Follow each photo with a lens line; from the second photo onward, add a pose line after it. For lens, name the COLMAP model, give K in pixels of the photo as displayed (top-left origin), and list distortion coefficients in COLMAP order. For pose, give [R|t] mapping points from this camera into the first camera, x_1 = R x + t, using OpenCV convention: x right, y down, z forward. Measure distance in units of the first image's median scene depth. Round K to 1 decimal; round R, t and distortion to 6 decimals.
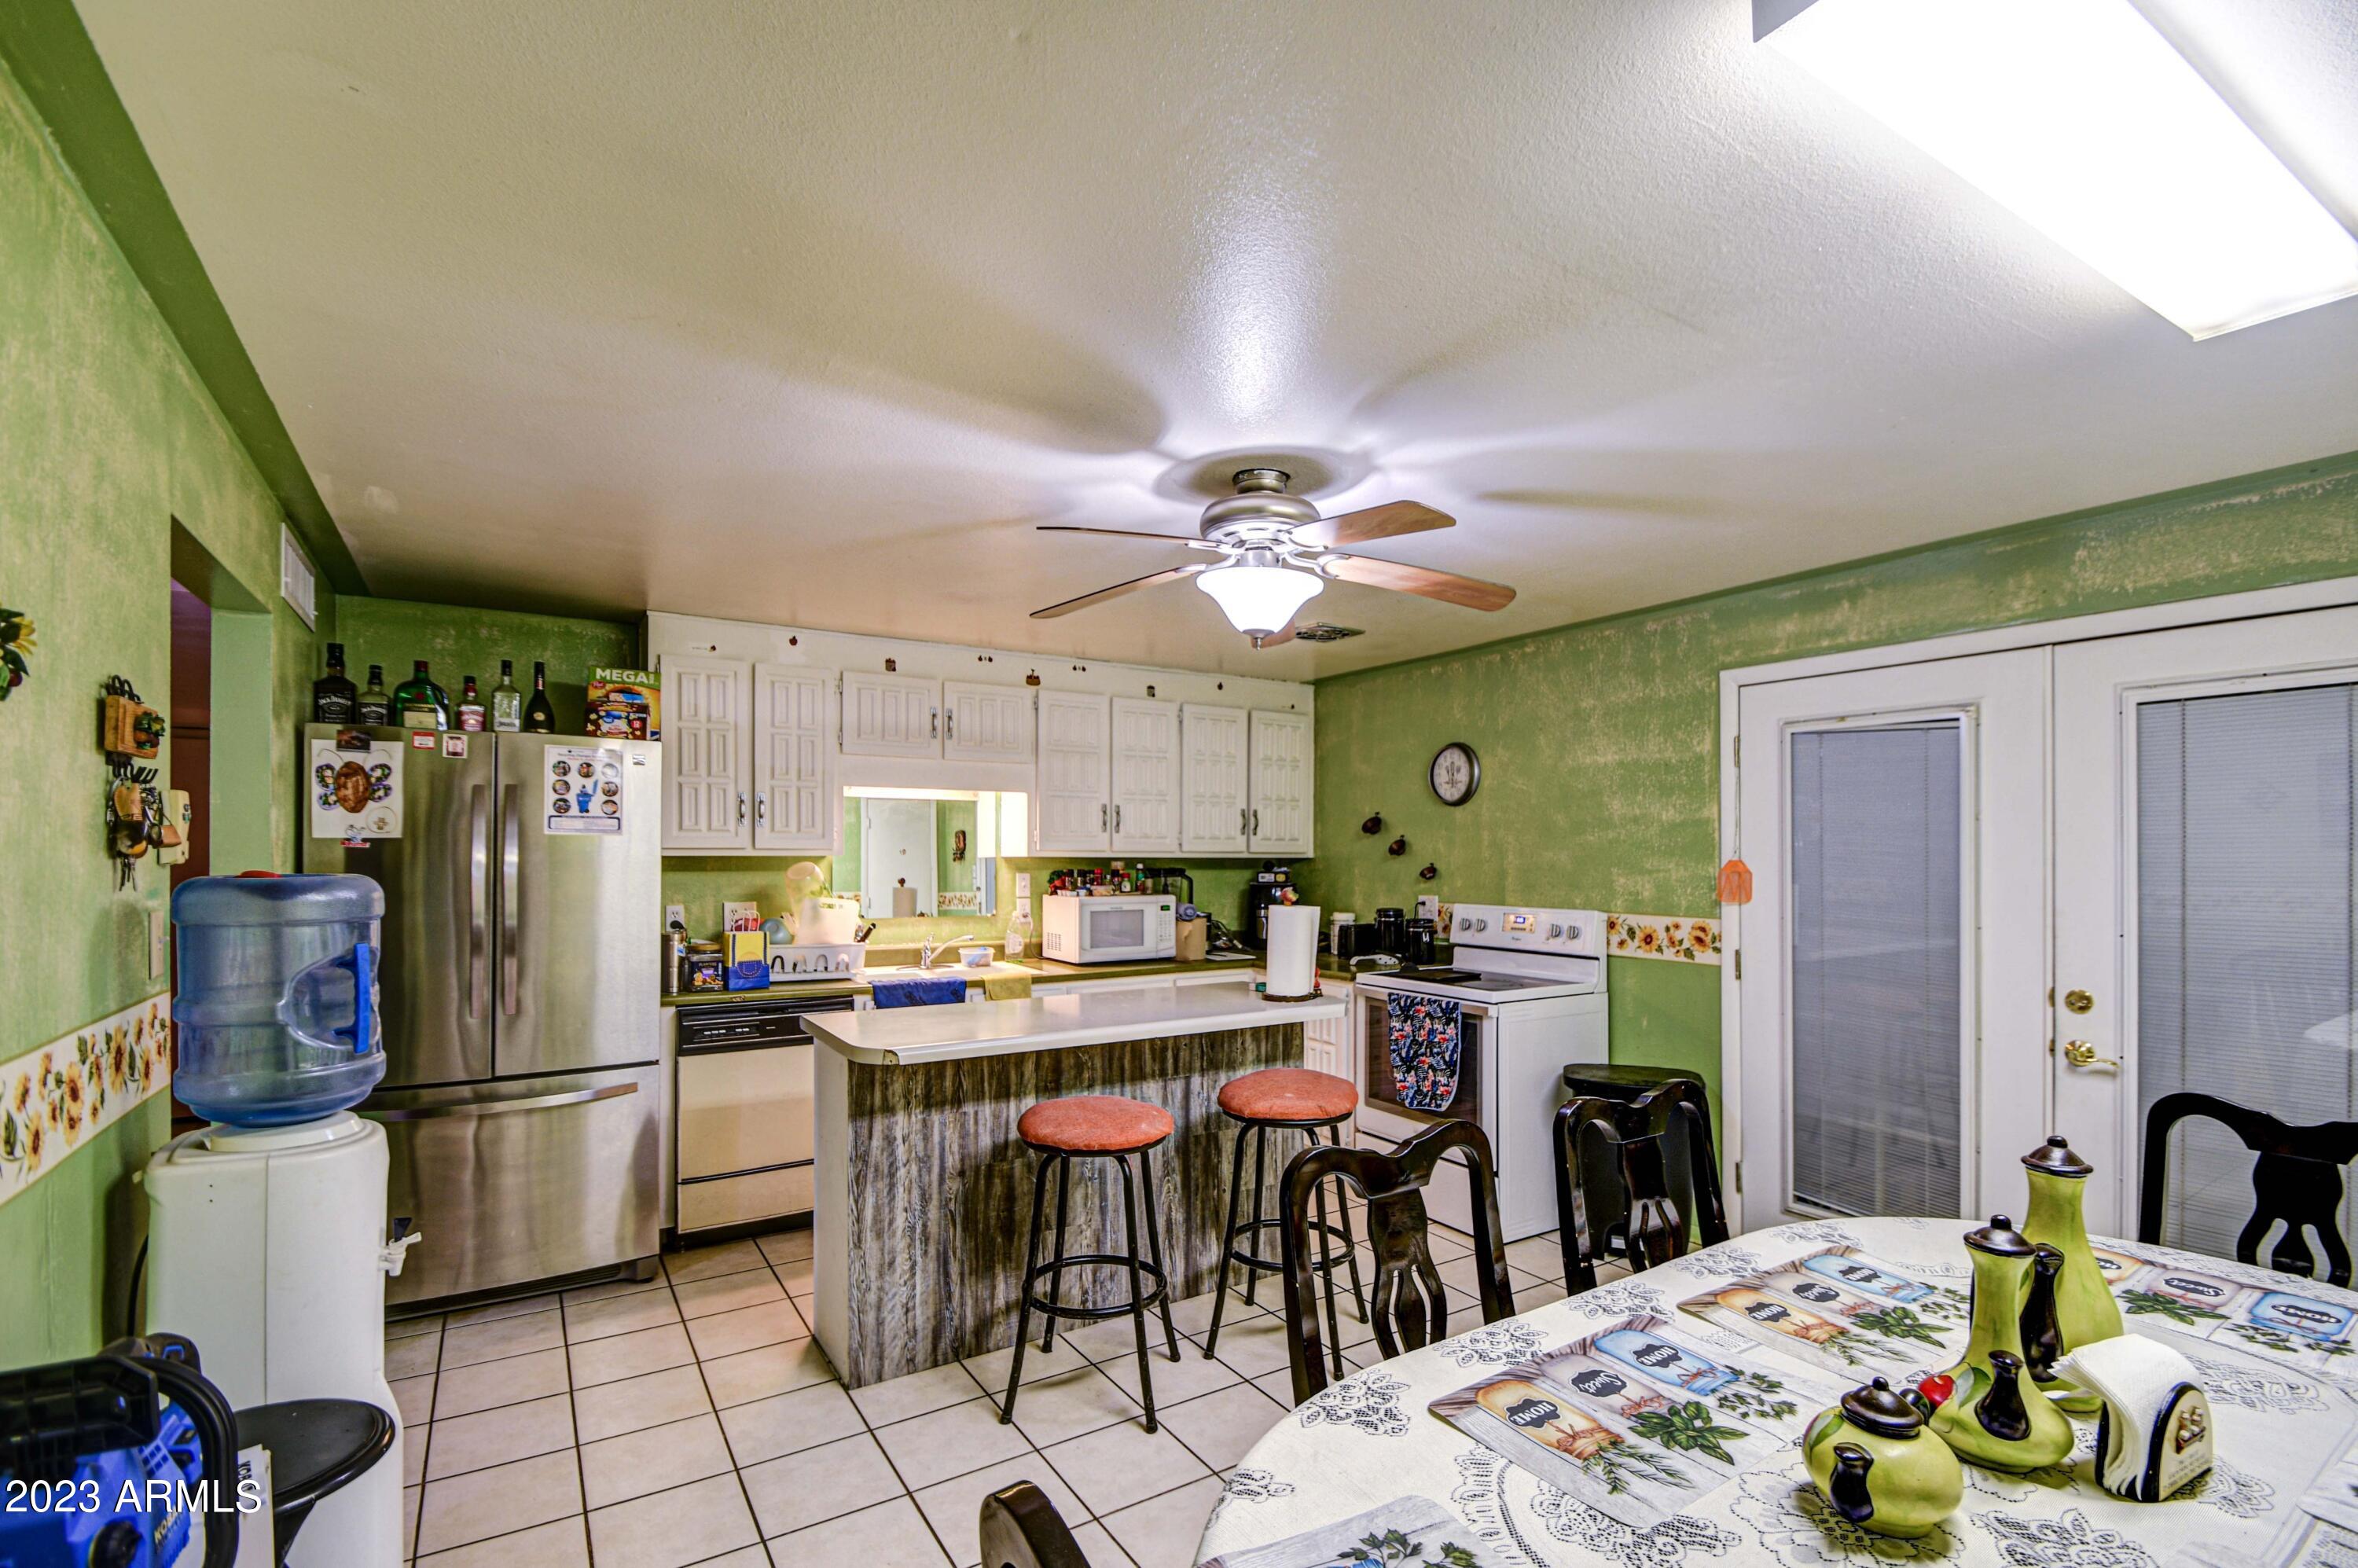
lens RADIAL K [[1064.6, 0, 1187.8], [0, 1064.6, 849.6], [0, 0, 1]] dist [0.003187, 0.000225]
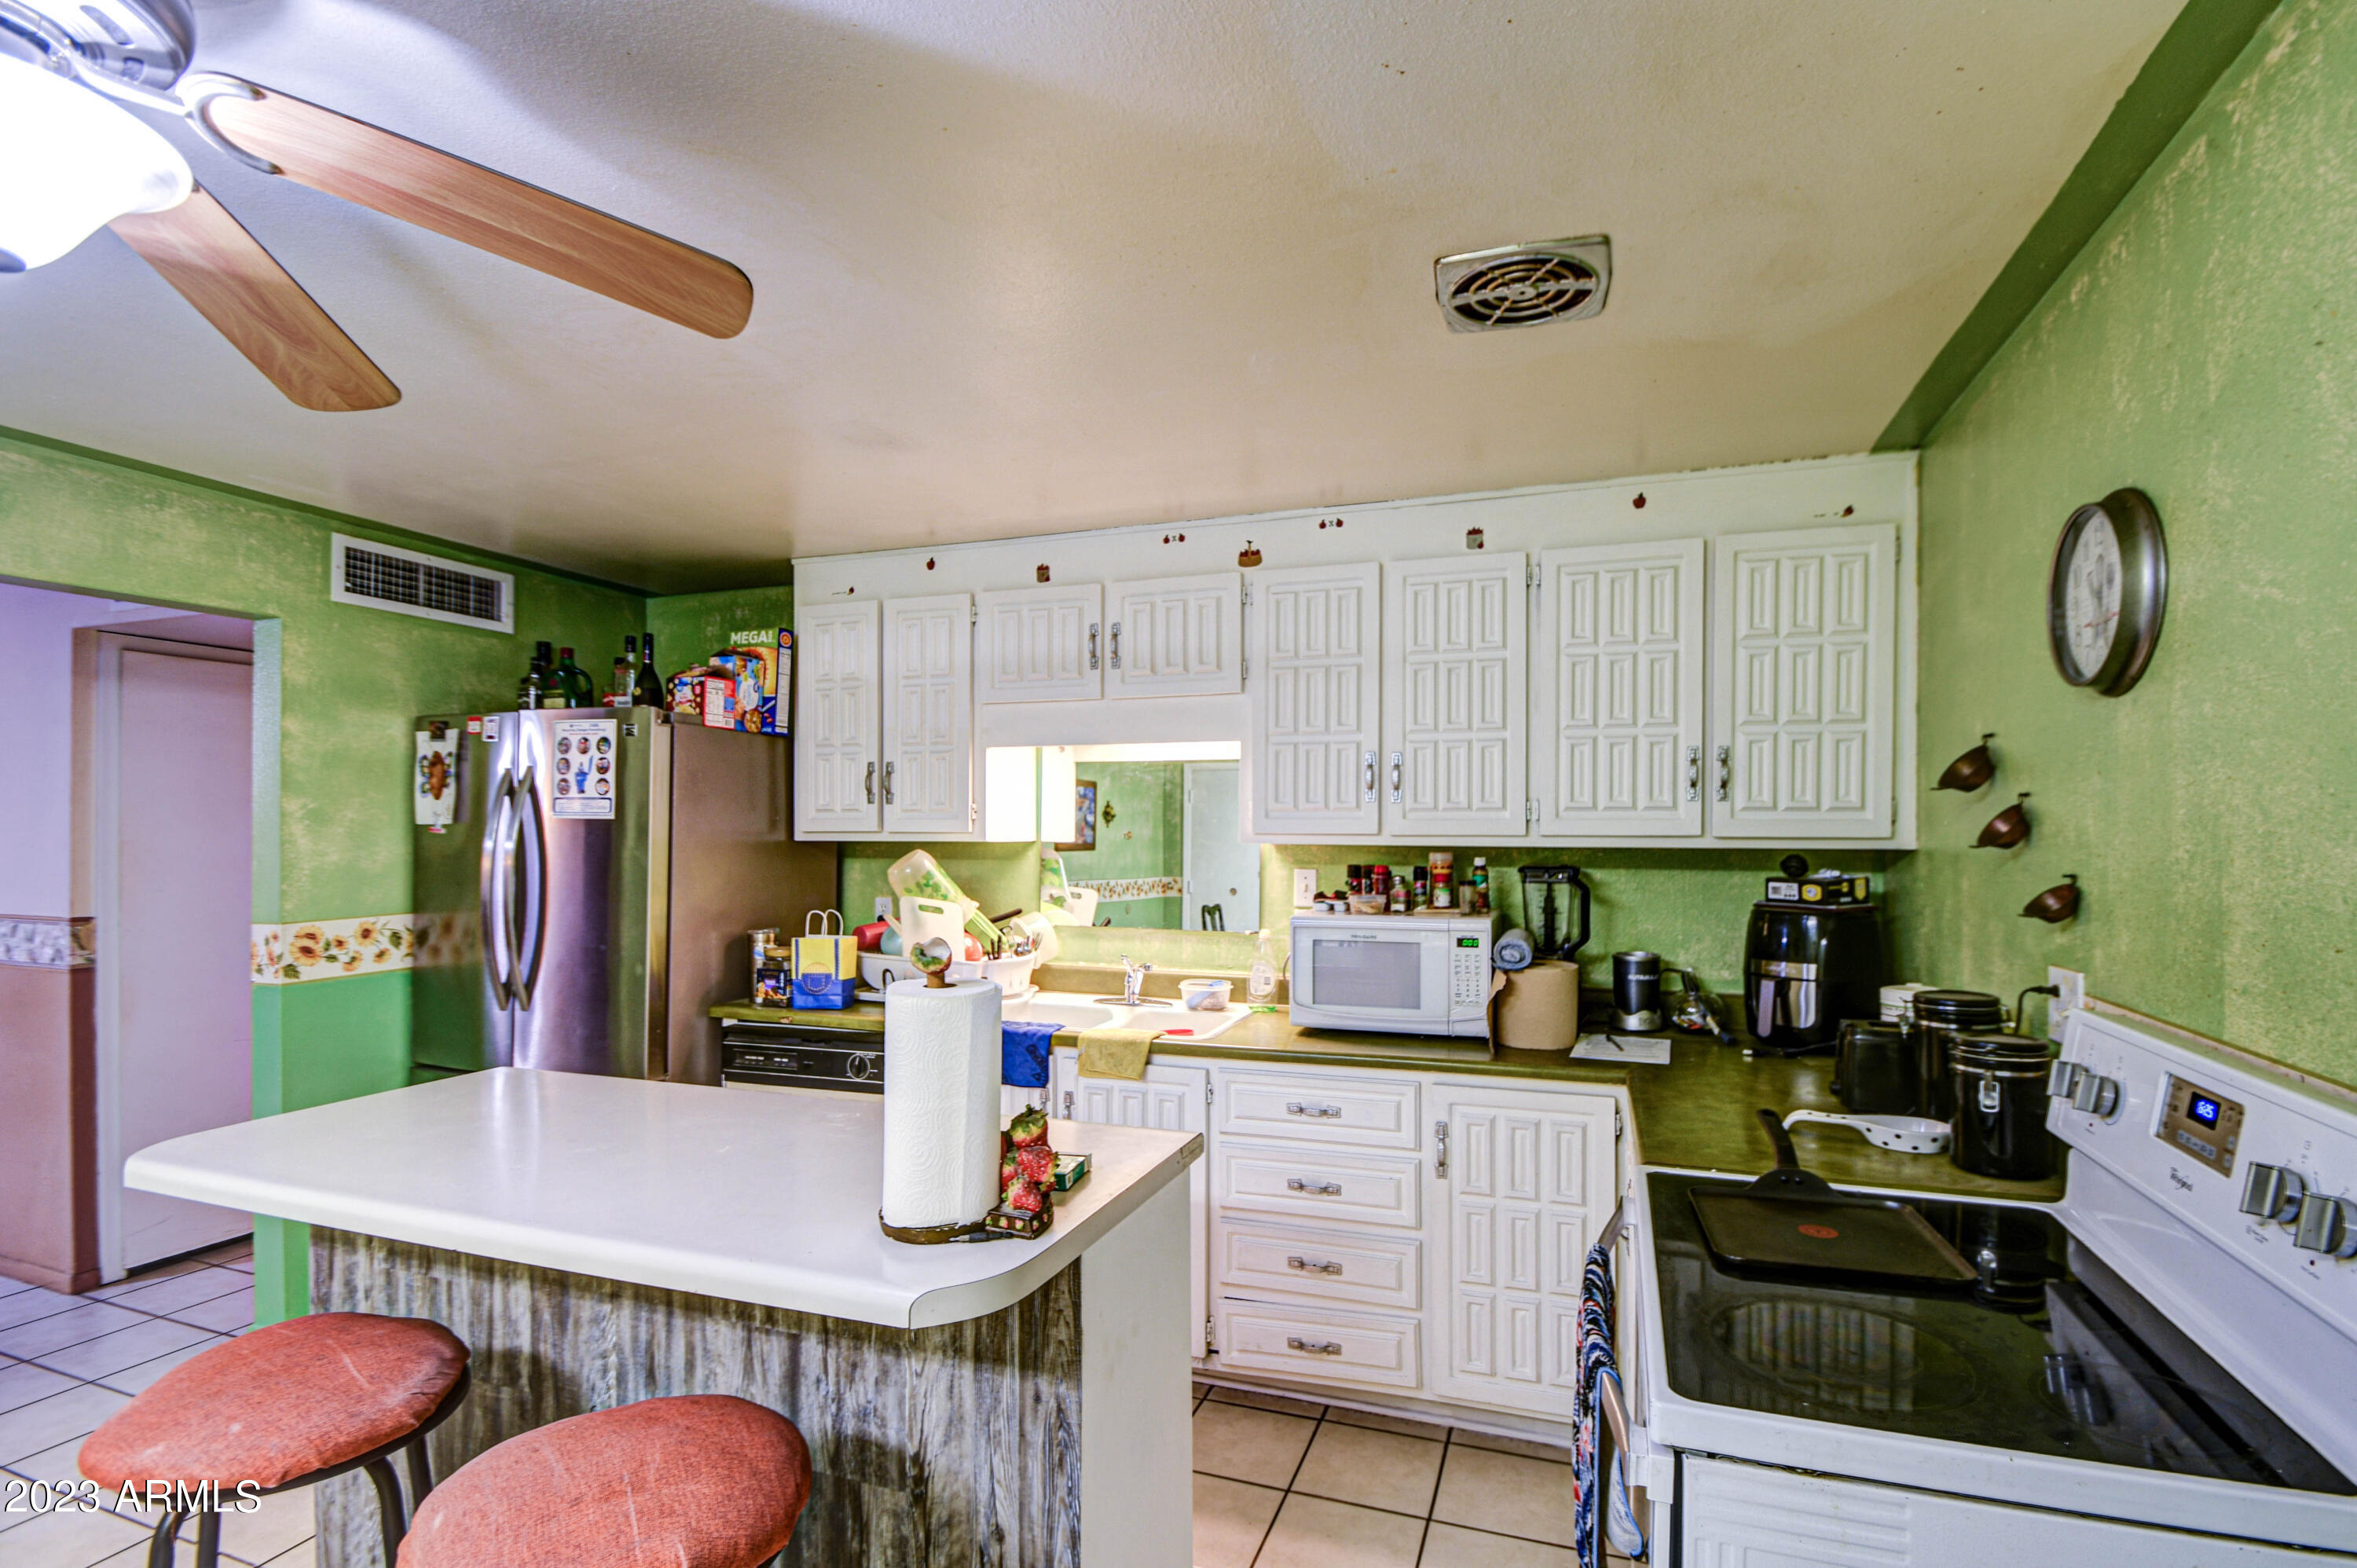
lens RADIAL K [[1074.3, 0, 1229.4], [0, 1074.3, 833.4], [0, 0, 1]] dist [-0.002246, -0.000193]
pose [[0.630431, 0.001734, -0.776244, 0.408453], [0.004015, 0.999977, 0.005495, -0.003465], [0.776235, -0.006581, 0.630409, 0.736640]]
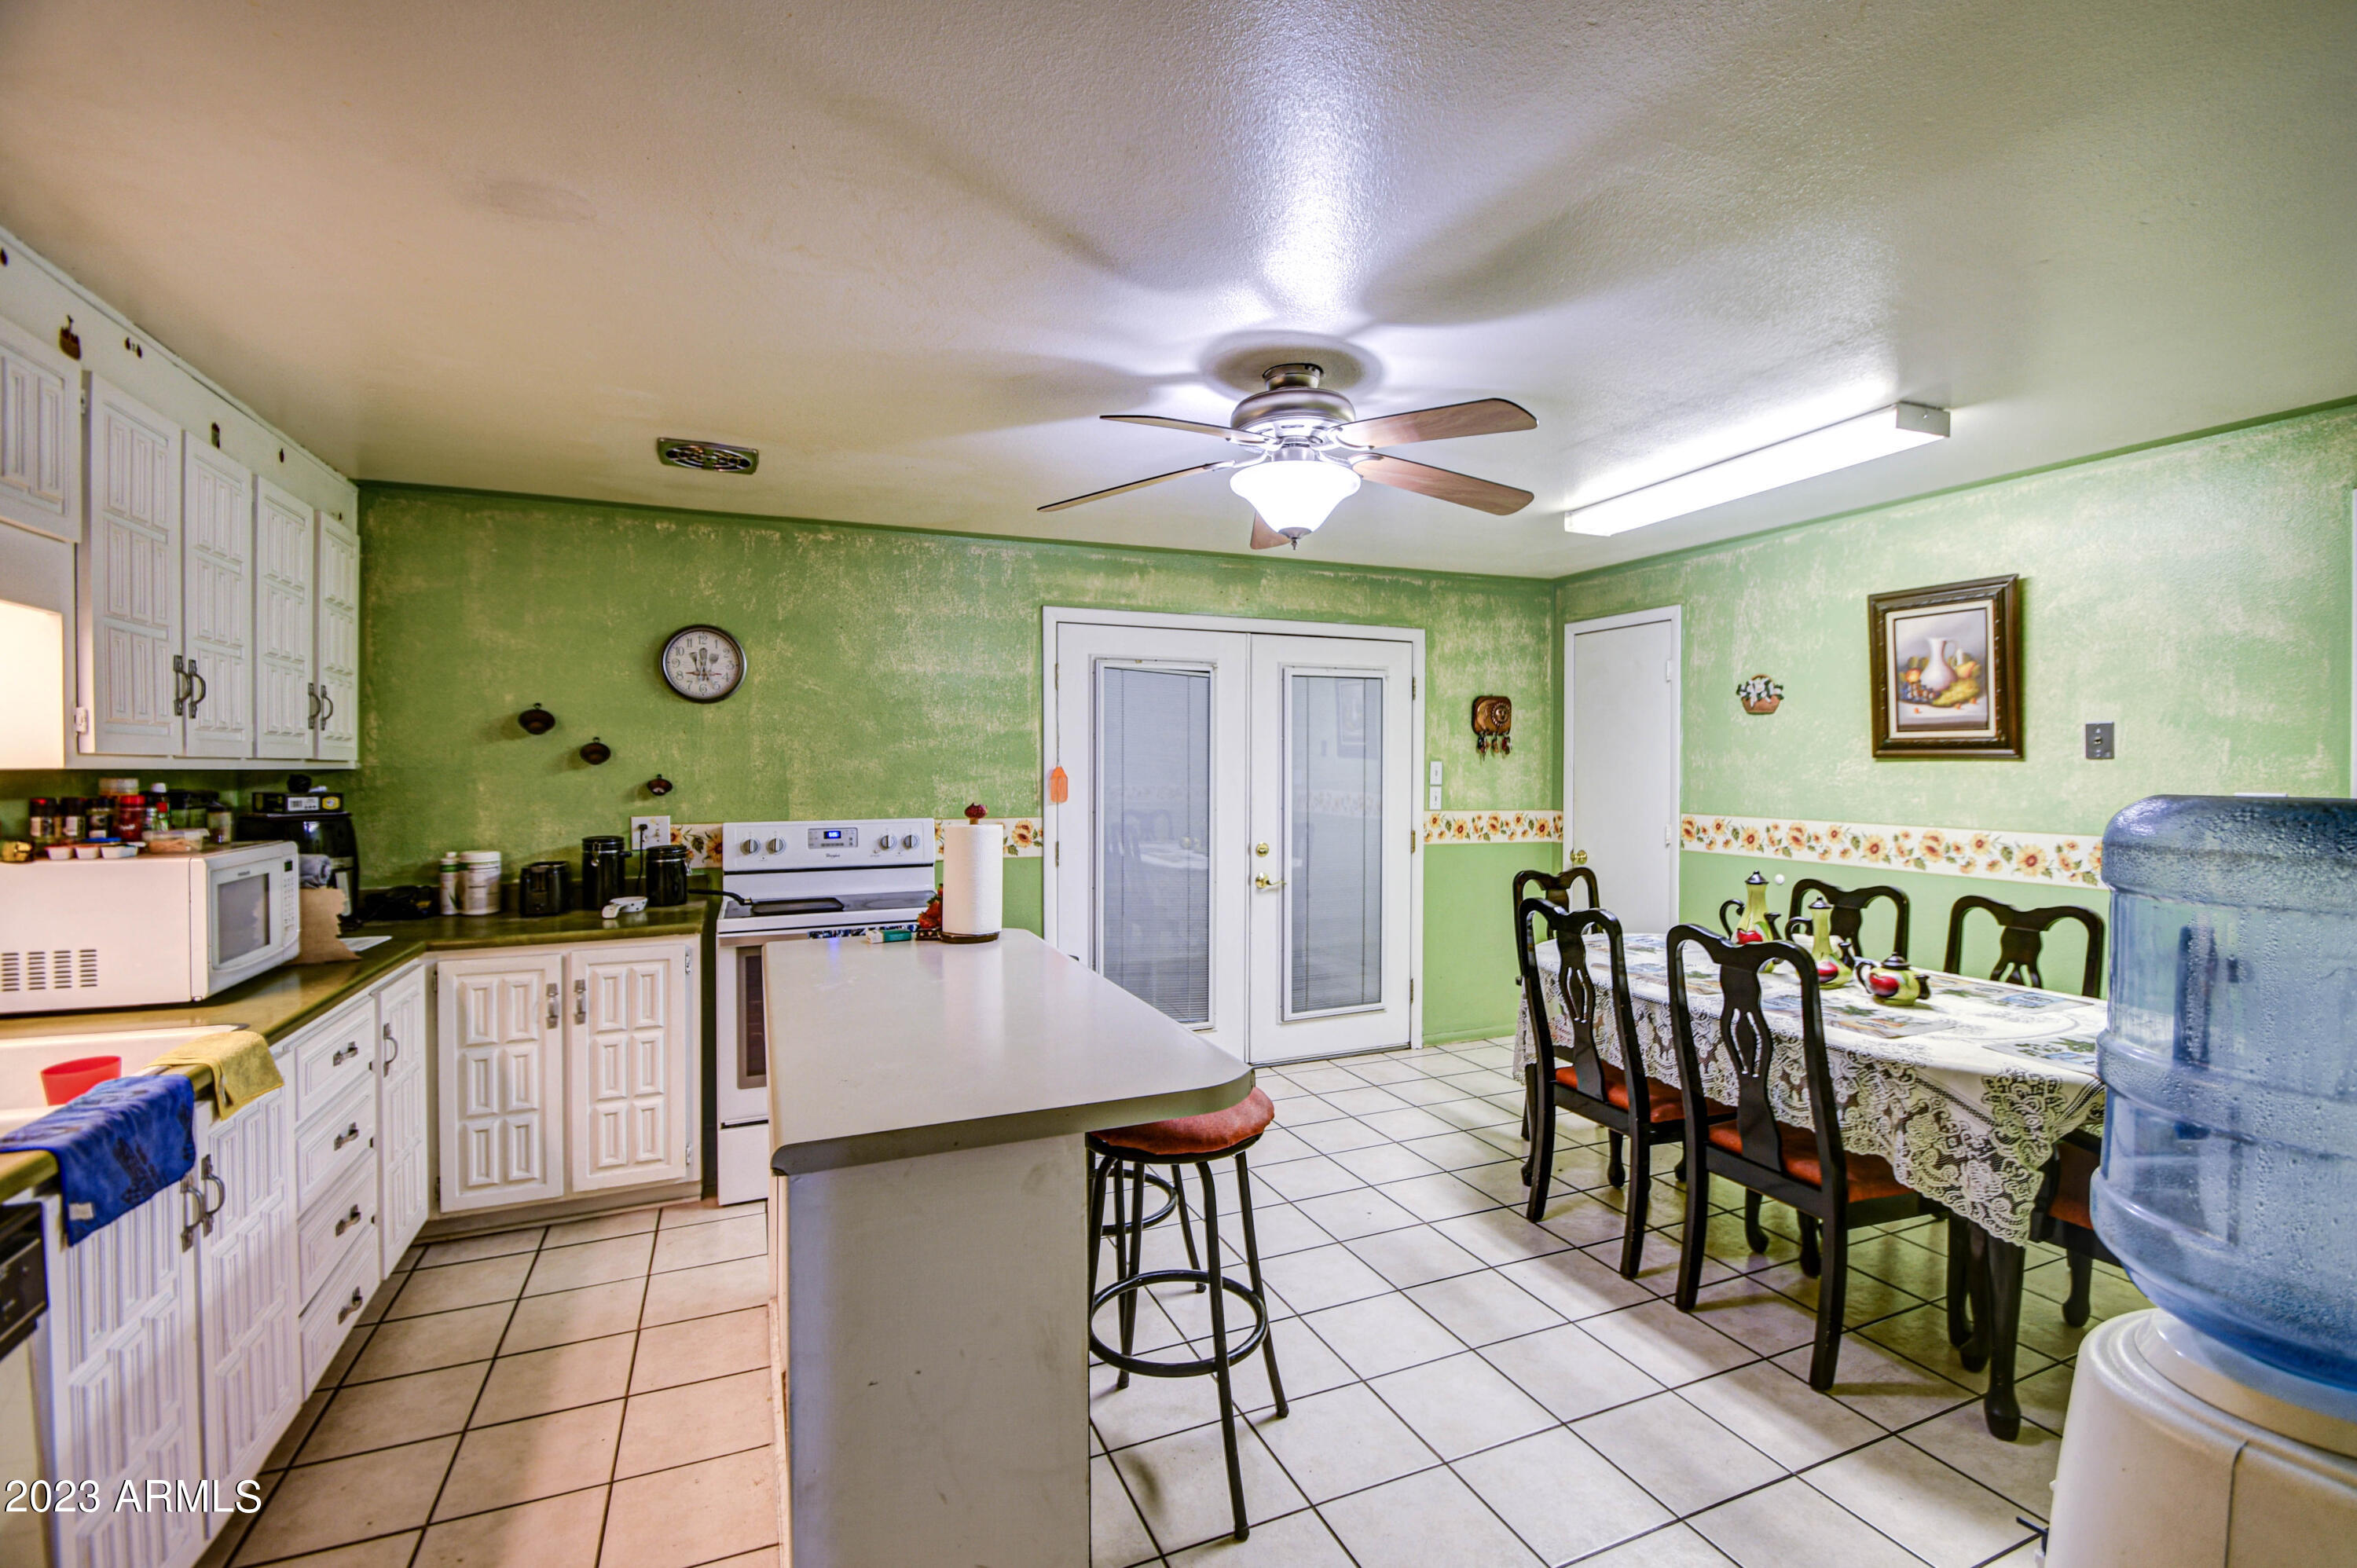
lens RADIAL K [[1059.2, 0, 1196.8], [0, 1059.2, 771.5], [0, 0, 1]] dist [0.021638, -0.020713]
pose [[0.154069, -0.008243, 0.988026, -0.602215], [-0.001308, 0.999963, 0.008547, 0.004420], [-0.988059, -0.002609, 0.154052, 0.622606]]
